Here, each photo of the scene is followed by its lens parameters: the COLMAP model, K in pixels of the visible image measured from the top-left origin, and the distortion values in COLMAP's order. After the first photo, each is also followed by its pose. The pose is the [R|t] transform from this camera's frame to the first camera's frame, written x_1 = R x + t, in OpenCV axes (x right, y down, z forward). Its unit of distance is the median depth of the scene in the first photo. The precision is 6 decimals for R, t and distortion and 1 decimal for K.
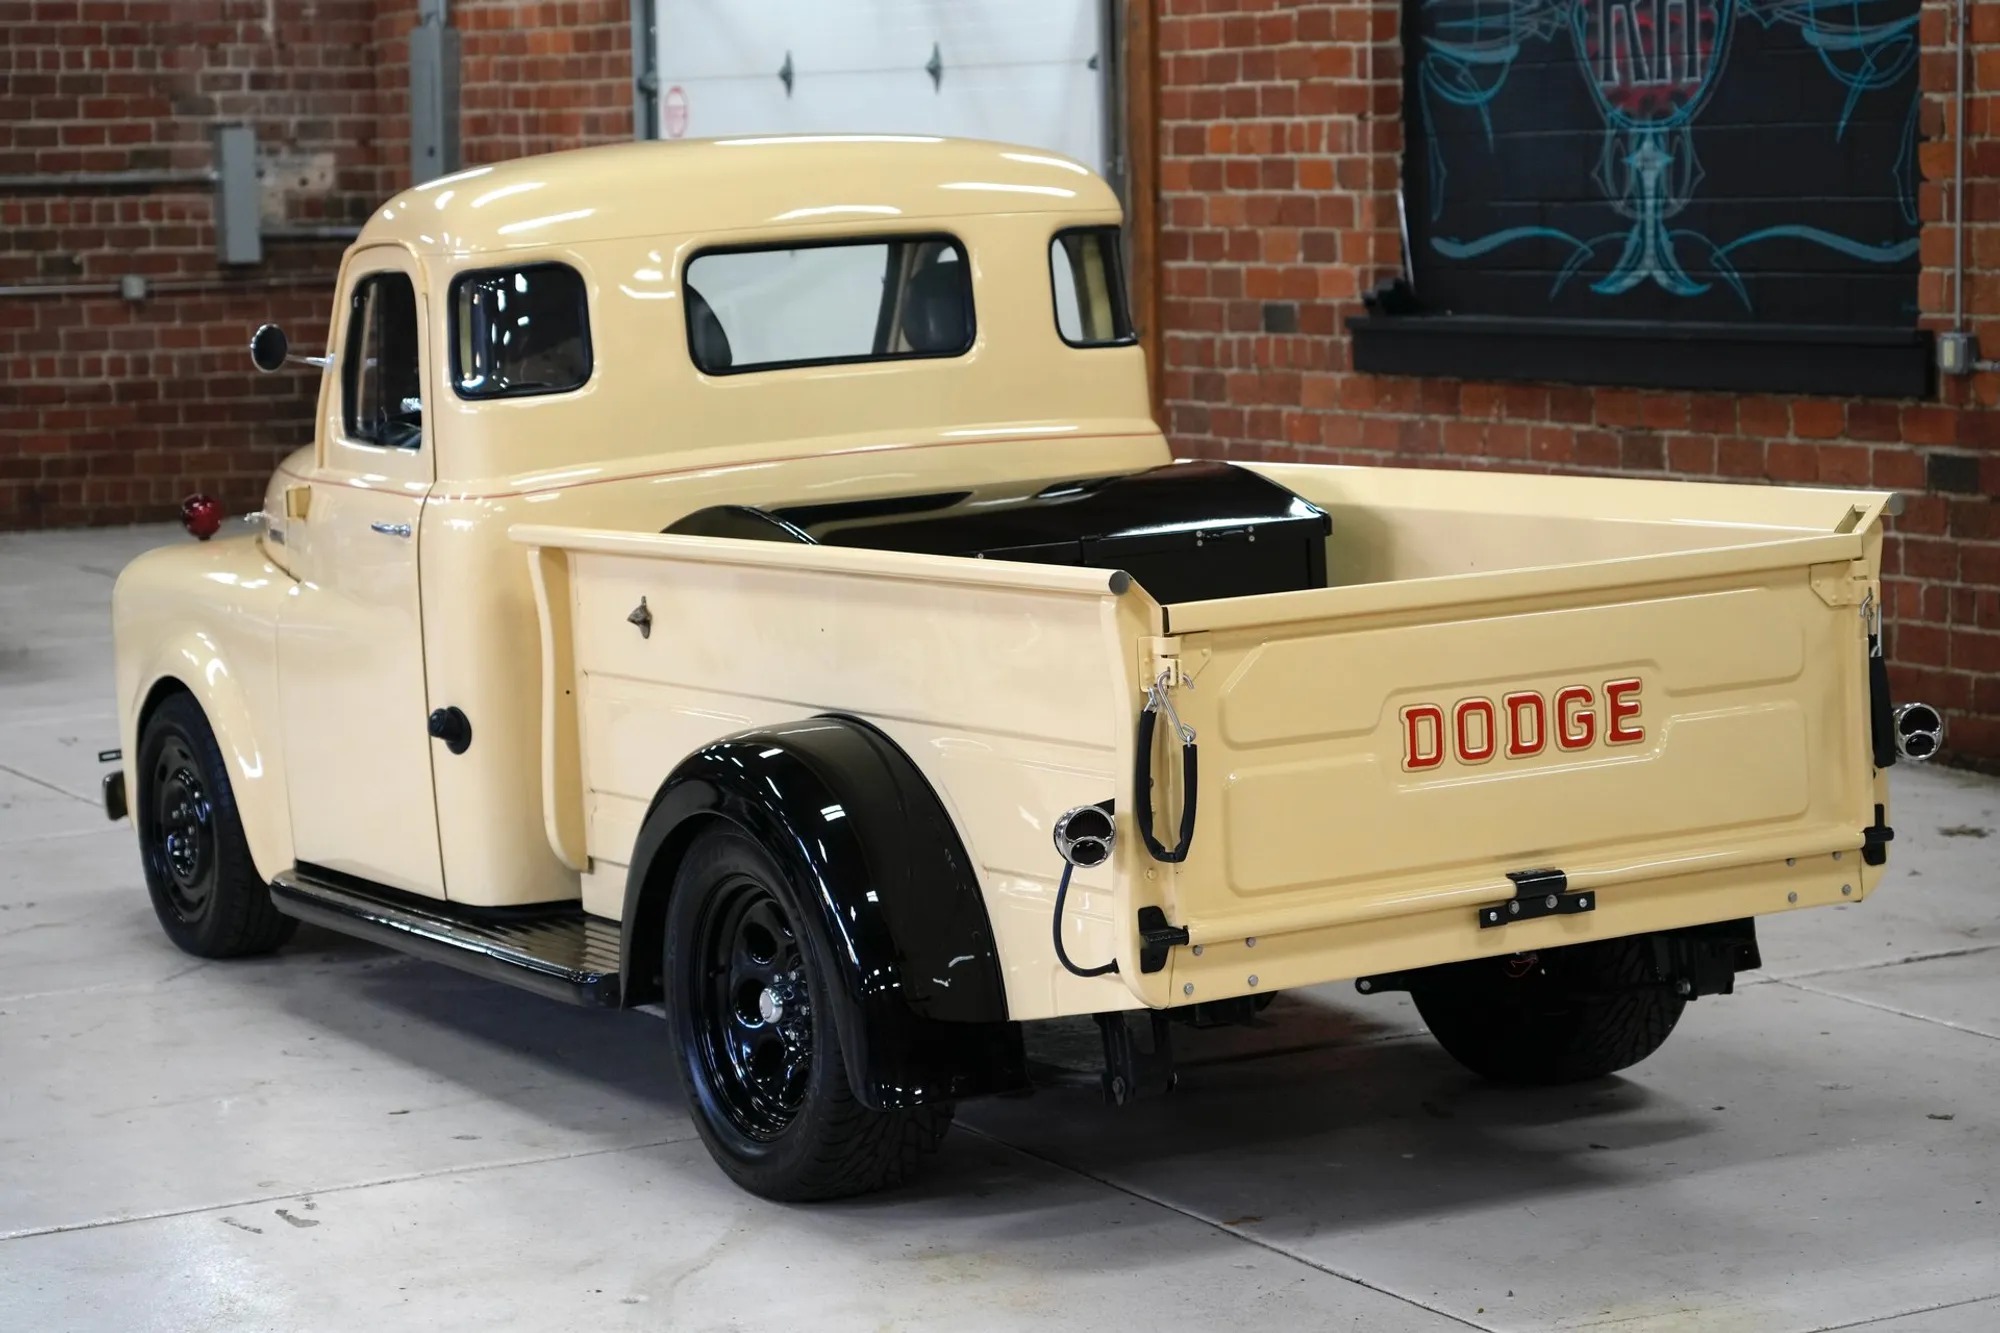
lens RADIAL K [[4800.8, 0, 1001.9], [0, 4800.8, 671.0], [0, 0, 1]] dist [-0.003508, 0.000000]
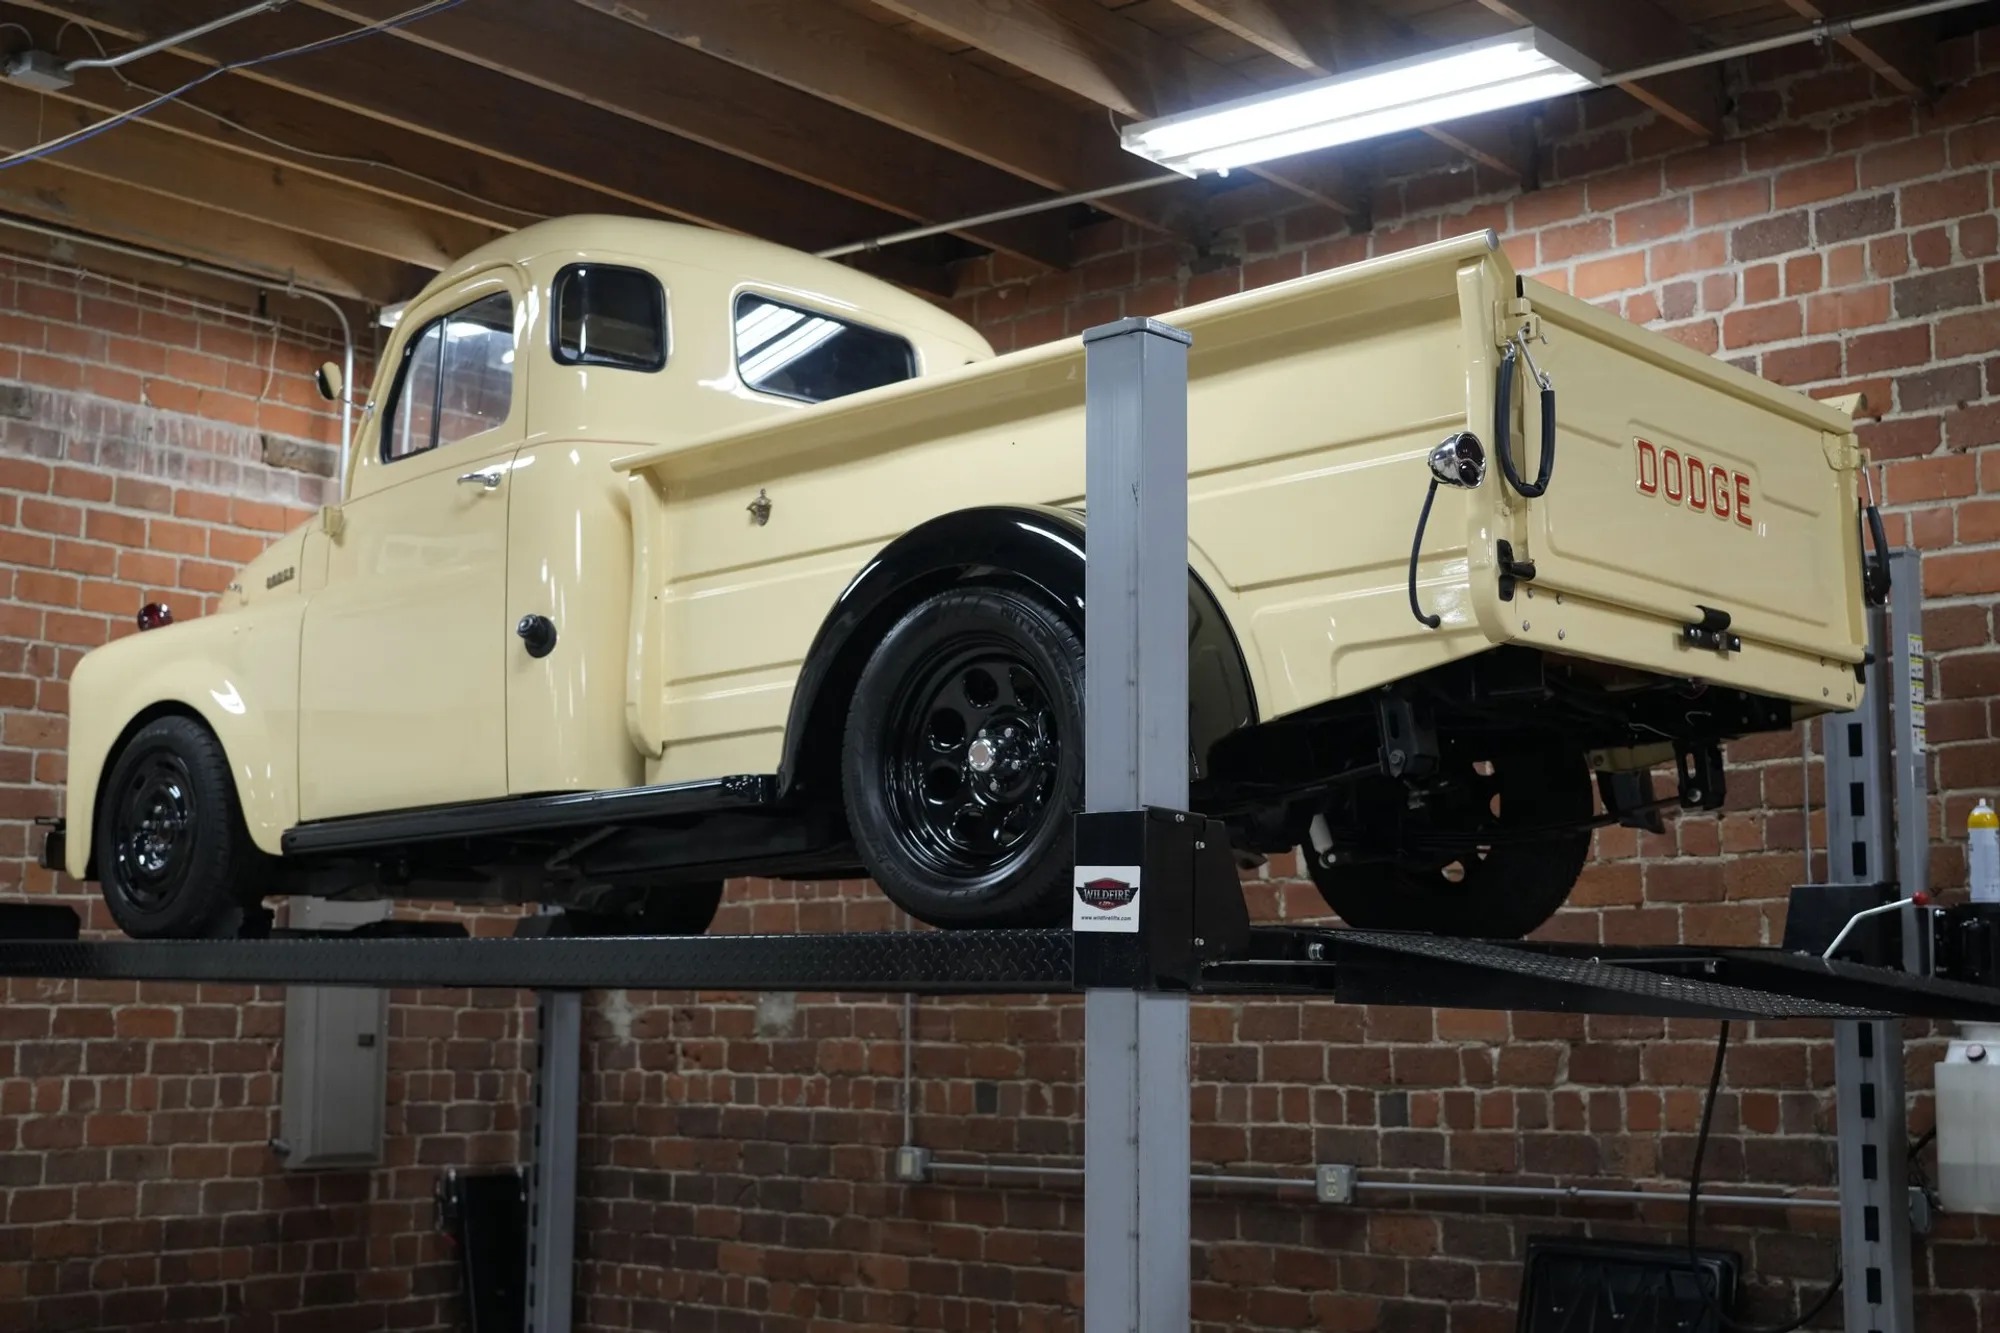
lens RADIAL K [[2514.0, 0, 985.0], [0, 2514.0, 661.9], [0, 0, 1]] dist [0.019816, 0.000000]
pose [[0.945181, 0.087459, 0.314617, -0.235586], [-0.000603, 0.963932, -0.266146, 0.208141], [-0.326546, 0.251367, 0.911143, 0.483033]]
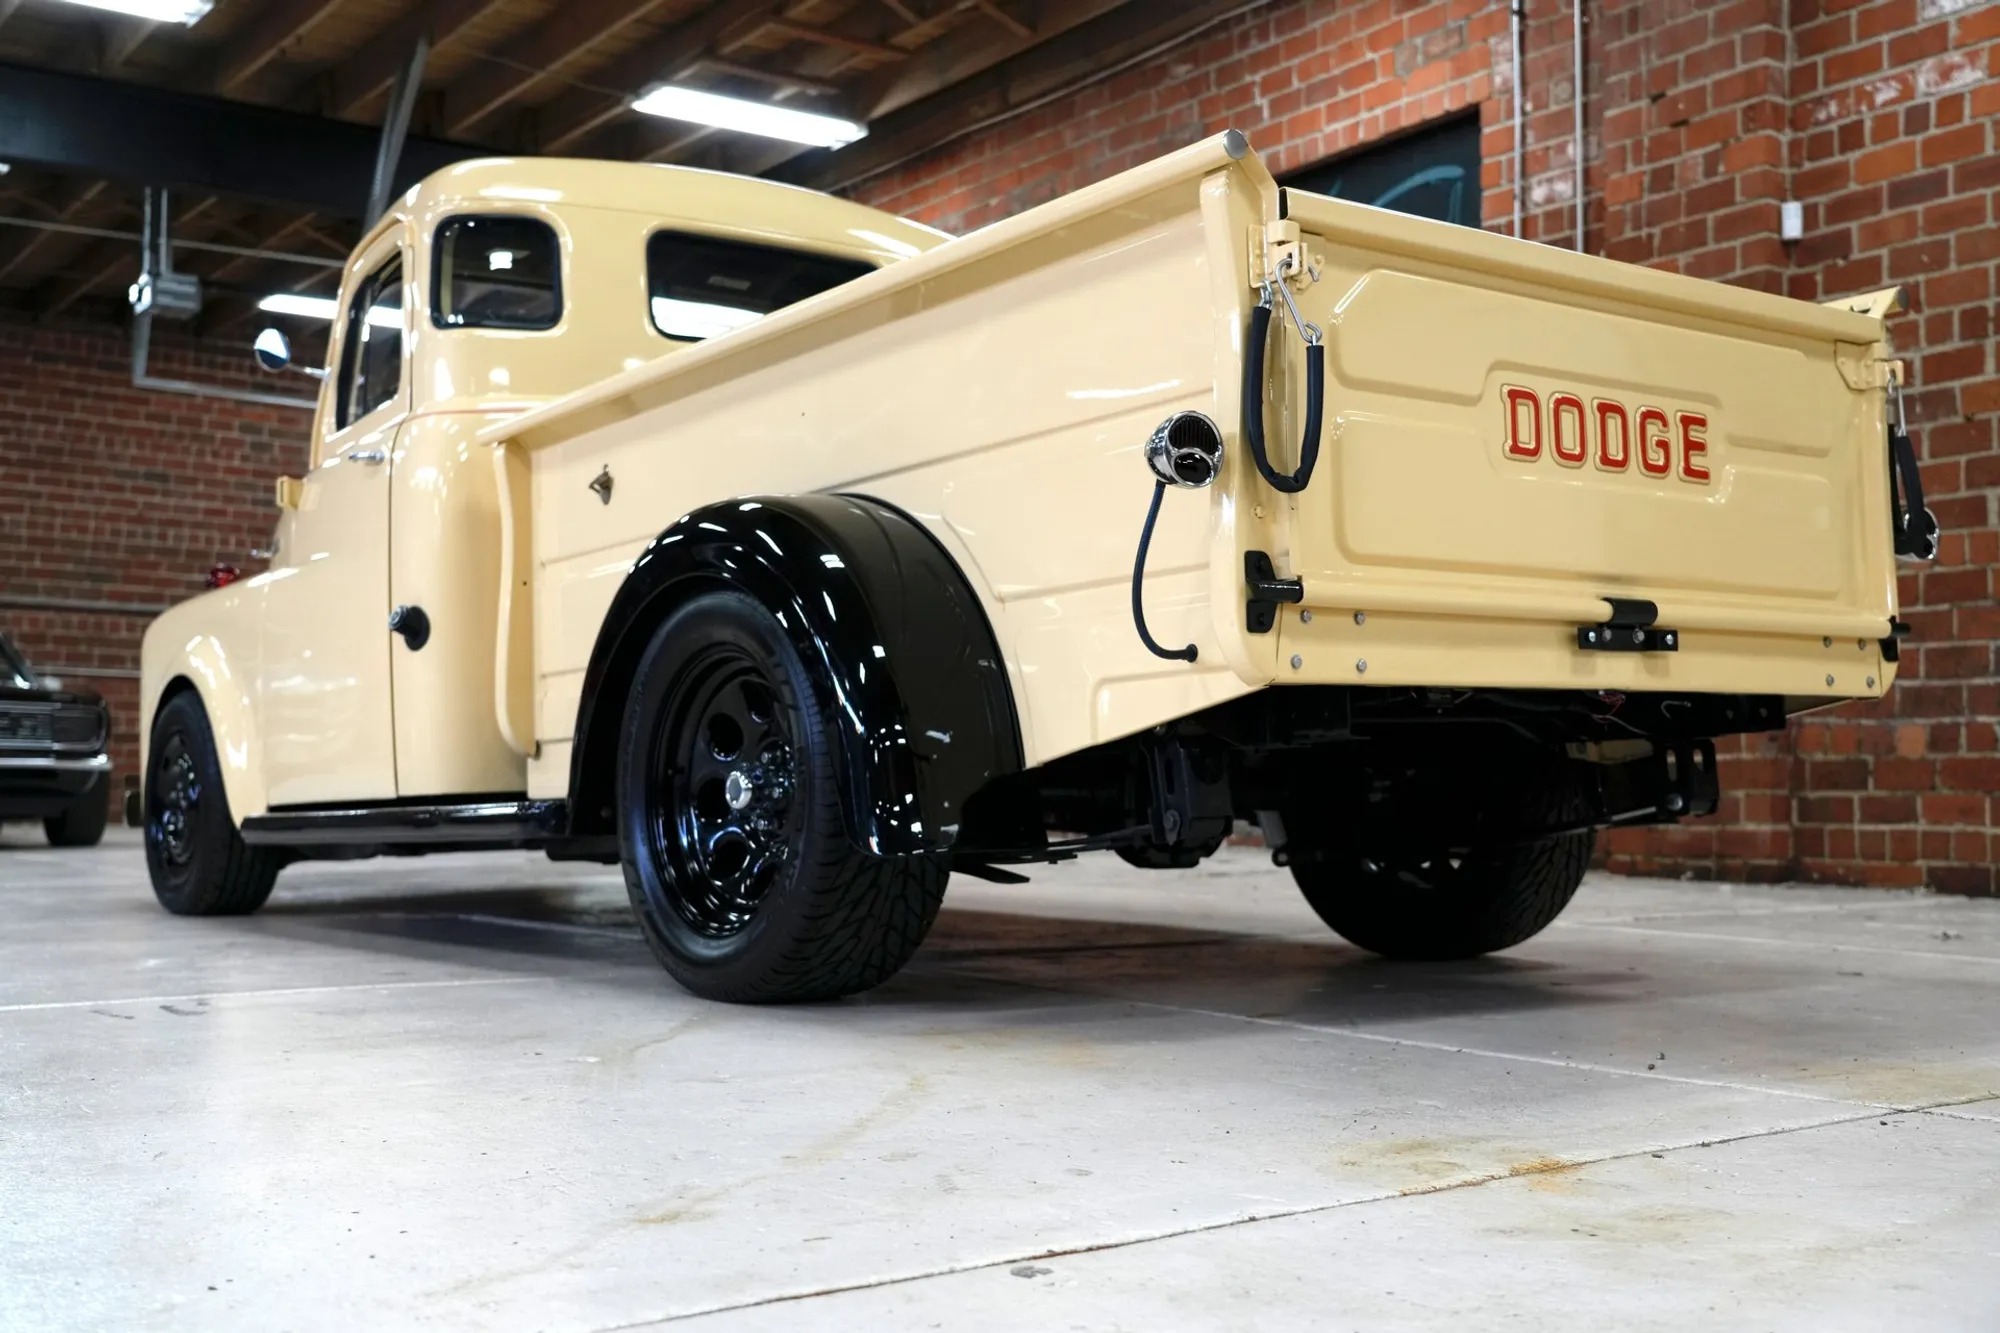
lens RADIAL K [[2150.9, 0, 996.8], [0, 2150.9, 668.2], [0, 0, 1]] dist [0.013761, 0.000000]
pose [[0.990875, 0.038094, 0.129286, -0.054545], [-0.013916, 0.983017, -0.182985, 0.124610], [-0.134061, 0.179516, 0.974578, 0.599556]]
